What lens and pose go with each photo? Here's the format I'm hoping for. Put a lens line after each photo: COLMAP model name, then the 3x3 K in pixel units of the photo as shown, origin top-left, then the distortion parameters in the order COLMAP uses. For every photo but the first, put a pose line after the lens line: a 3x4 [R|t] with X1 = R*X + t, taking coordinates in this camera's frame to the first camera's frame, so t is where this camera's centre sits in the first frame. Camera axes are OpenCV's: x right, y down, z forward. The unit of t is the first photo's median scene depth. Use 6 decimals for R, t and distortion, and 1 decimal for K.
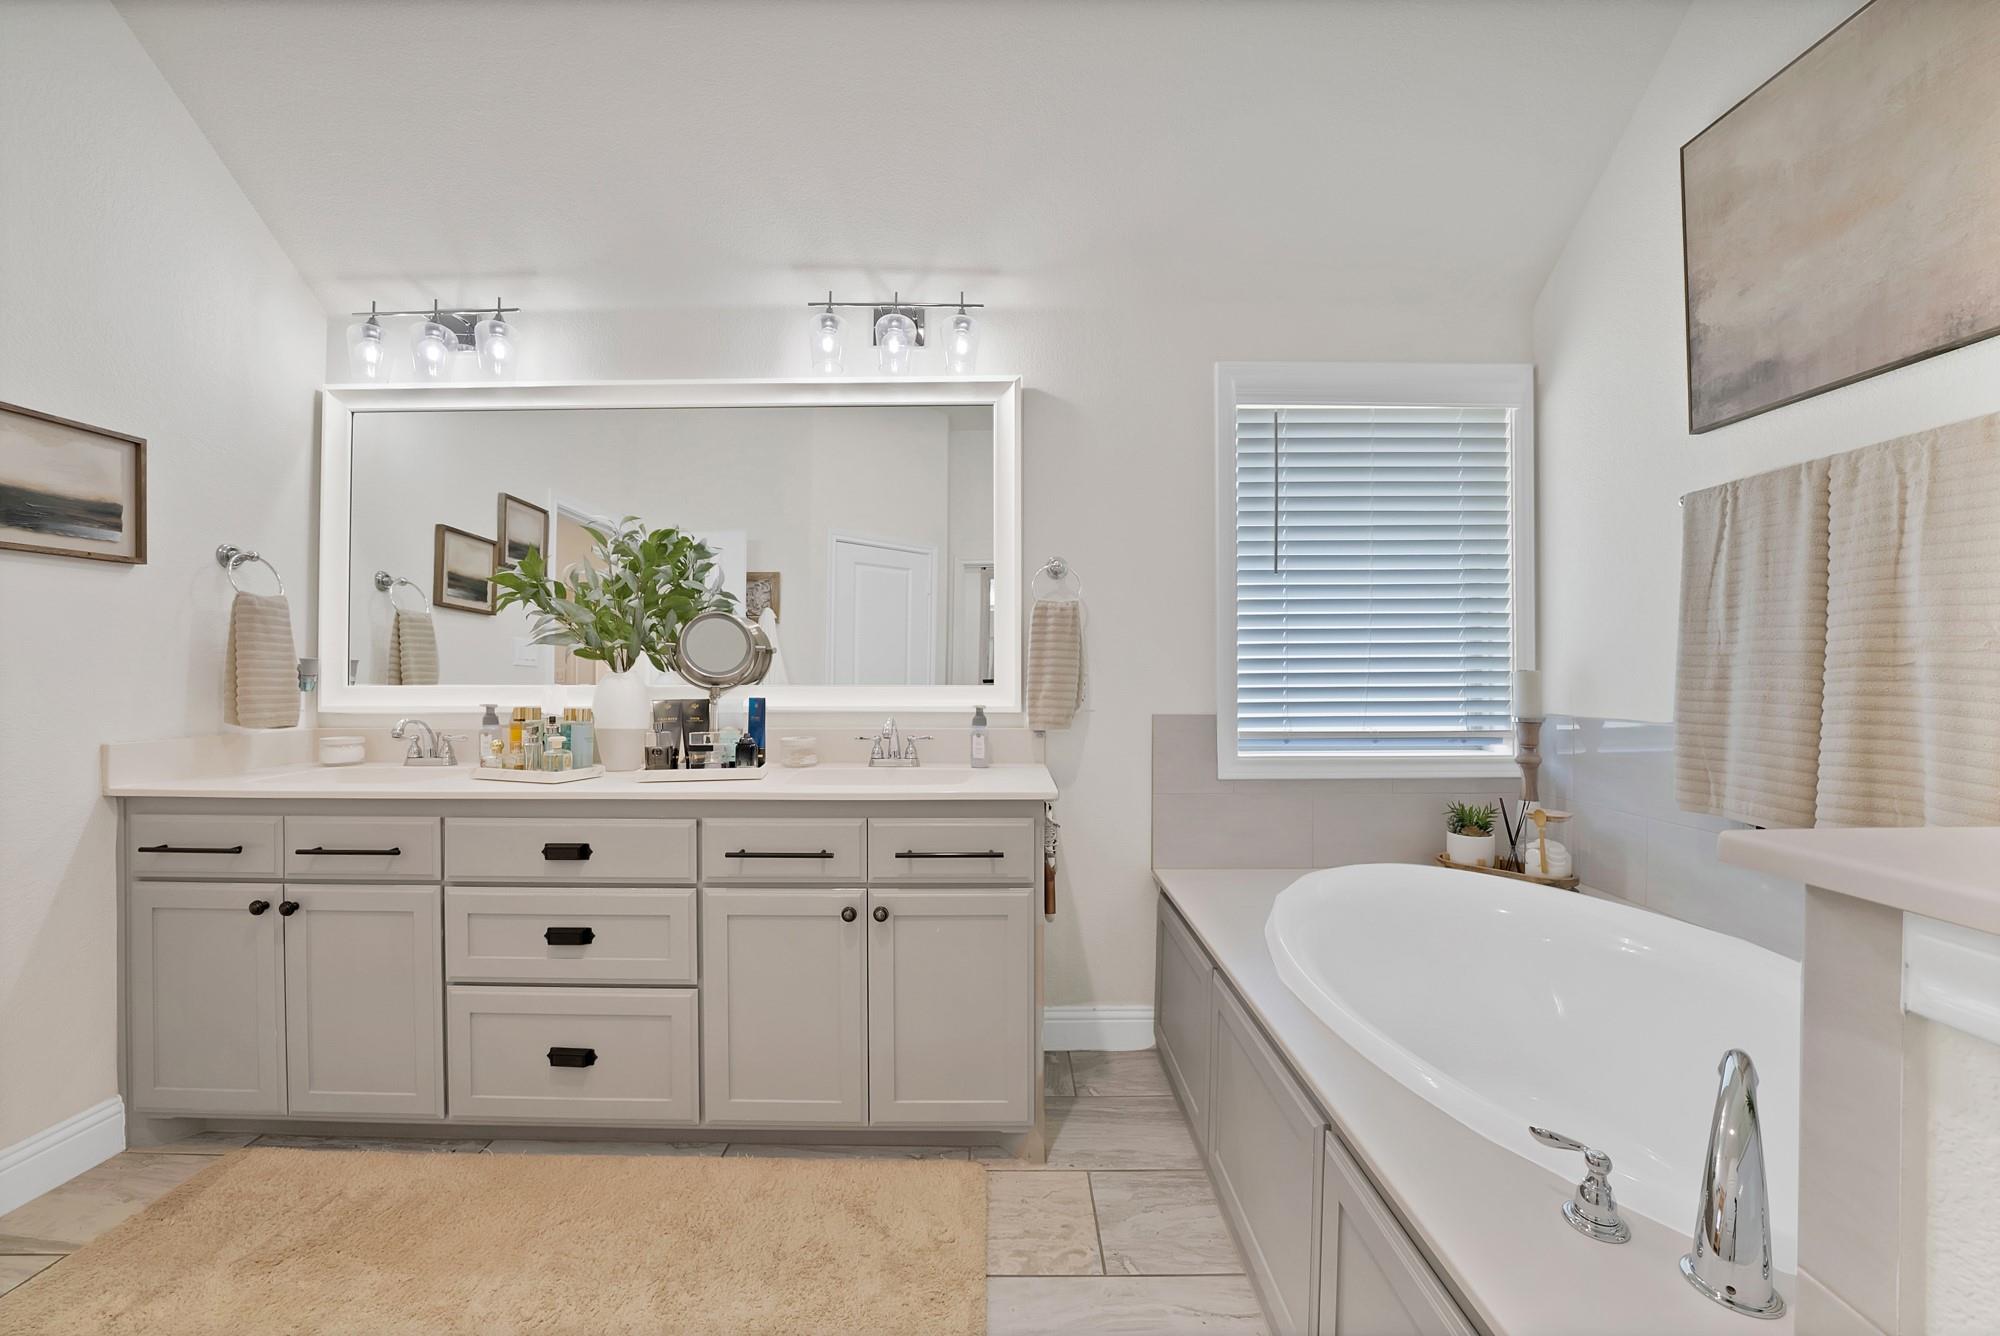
lens RADIAL K [[733.5, 0, 989.9], [0, 733.5, 674.6], [0, 0, 1]] dist [-0.015410, 0.000382]
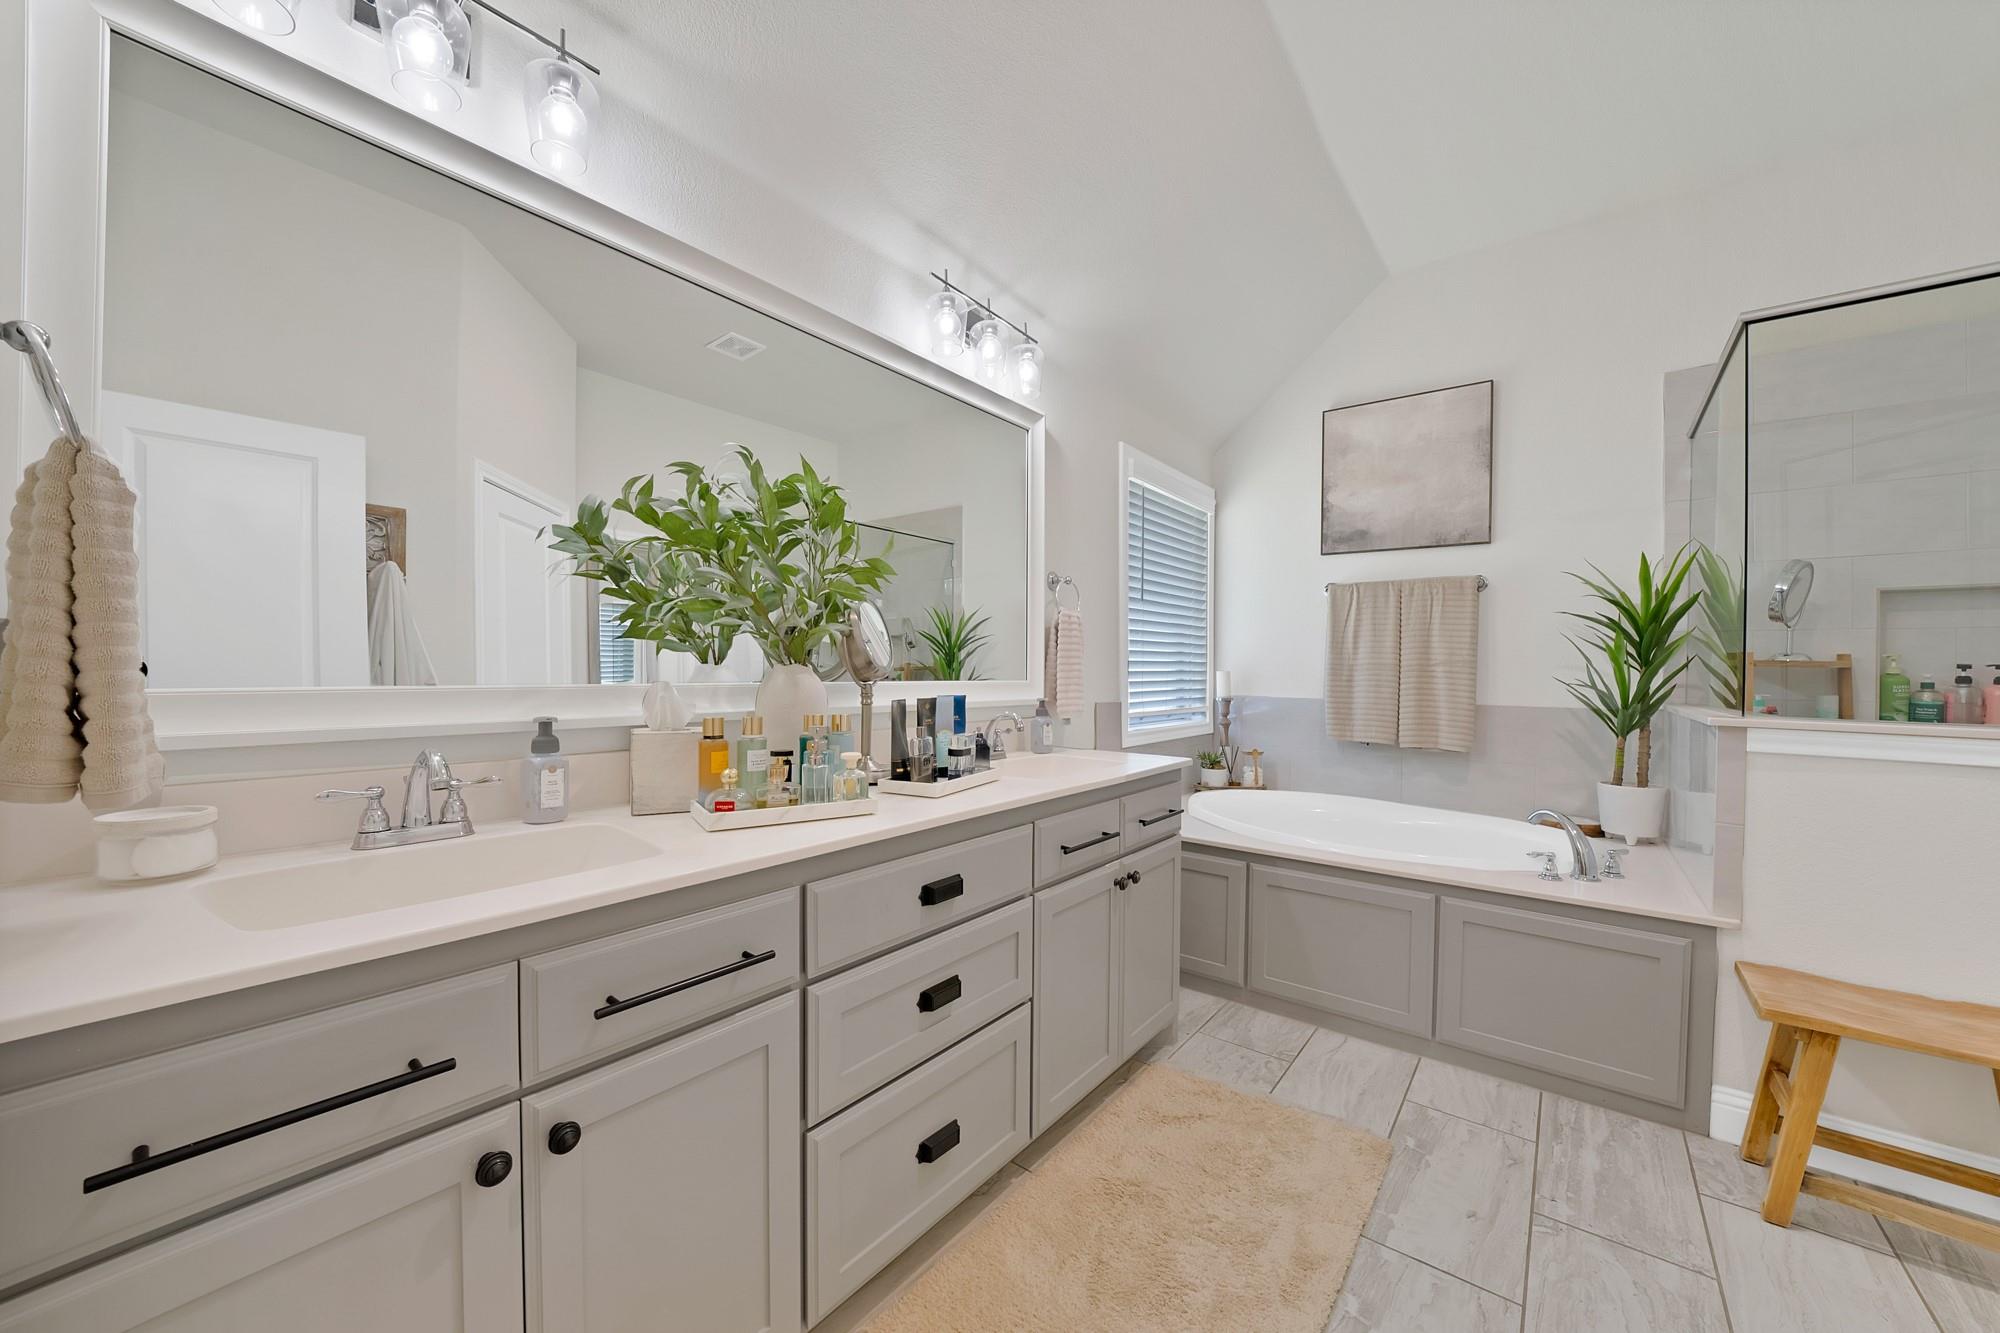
lens RADIAL K [[733.5, 0, 988.9], [0, 733.5, 672.5], [0, 0, 1]] dist [-0.015410, 0.000382]
pose [[0.613554, 0.004042, 0.789642, -1.184786], [-0.007958, 0.999968, 0.001064, 0.001297], [-0.789613, -0.006937, 0.613566, 0.462845]]
